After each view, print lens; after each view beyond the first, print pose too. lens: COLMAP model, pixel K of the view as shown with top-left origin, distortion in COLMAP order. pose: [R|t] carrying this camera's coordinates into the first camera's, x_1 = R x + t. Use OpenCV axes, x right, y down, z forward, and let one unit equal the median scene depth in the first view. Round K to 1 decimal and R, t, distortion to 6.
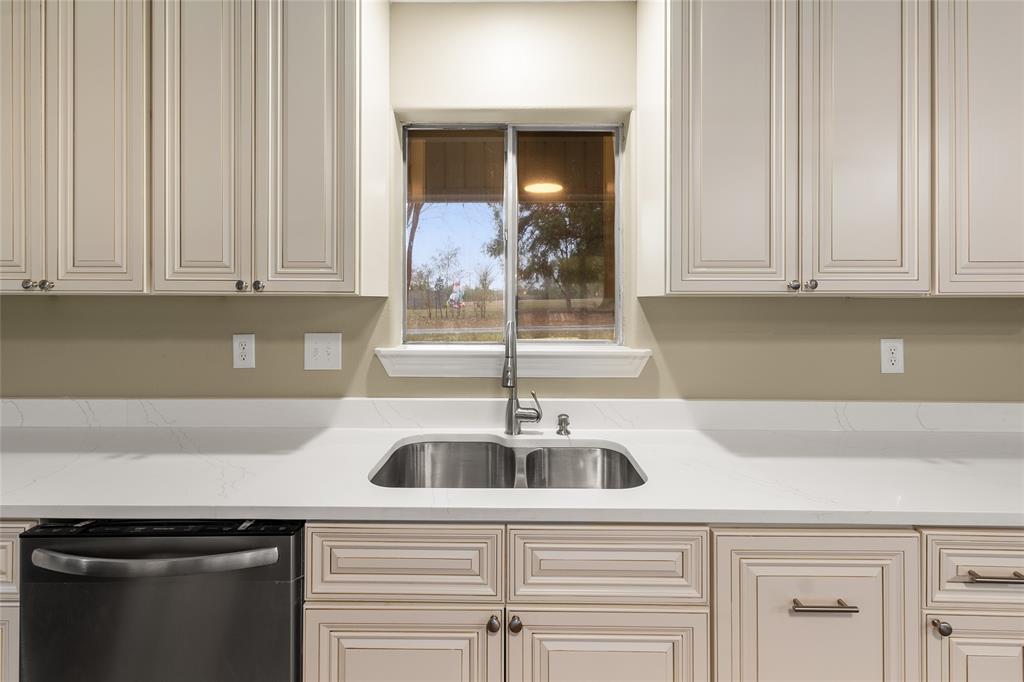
lens RADIAL K [[449.5, 0, 511.2], [0, 449.5, 302.8], [0, 0, 1]] dist [0.002423, 0.000171]
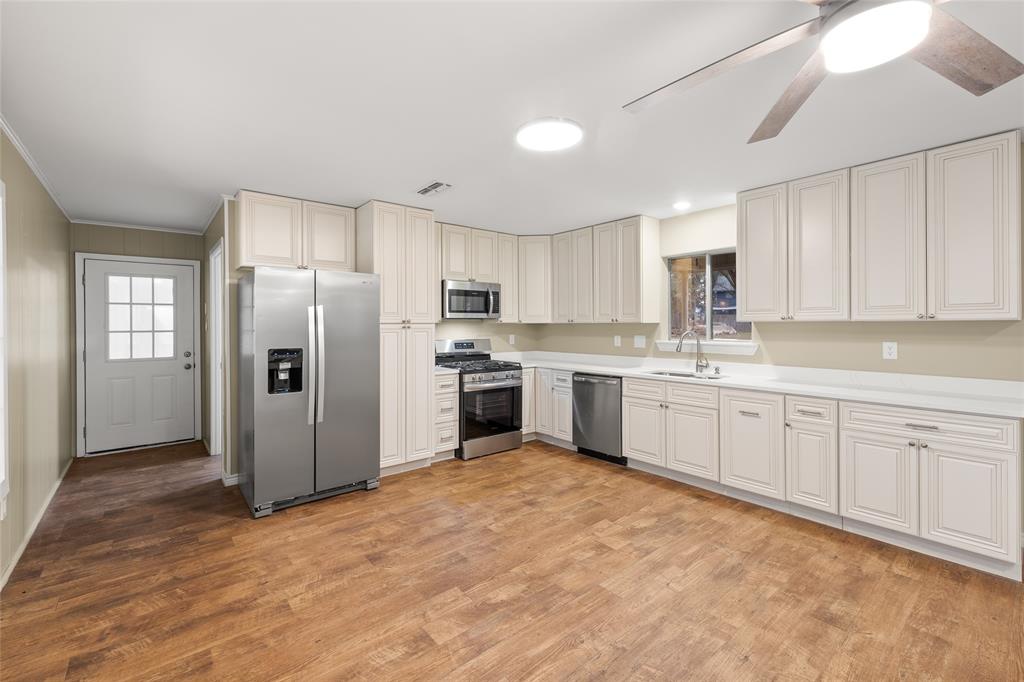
lens RADIAL K [[438.9, 0, 510.6], [0, 438.9, 324.9], [0, 0, 1]] dist [0.008502, 0.000206]
pose [[0.651189, -0.004882, -0.758900, 1.516513], [0.003933, 0.999988, -0.003058, 0.005090], [0.758905, -0.000993, 0.651201, -1.894770]]
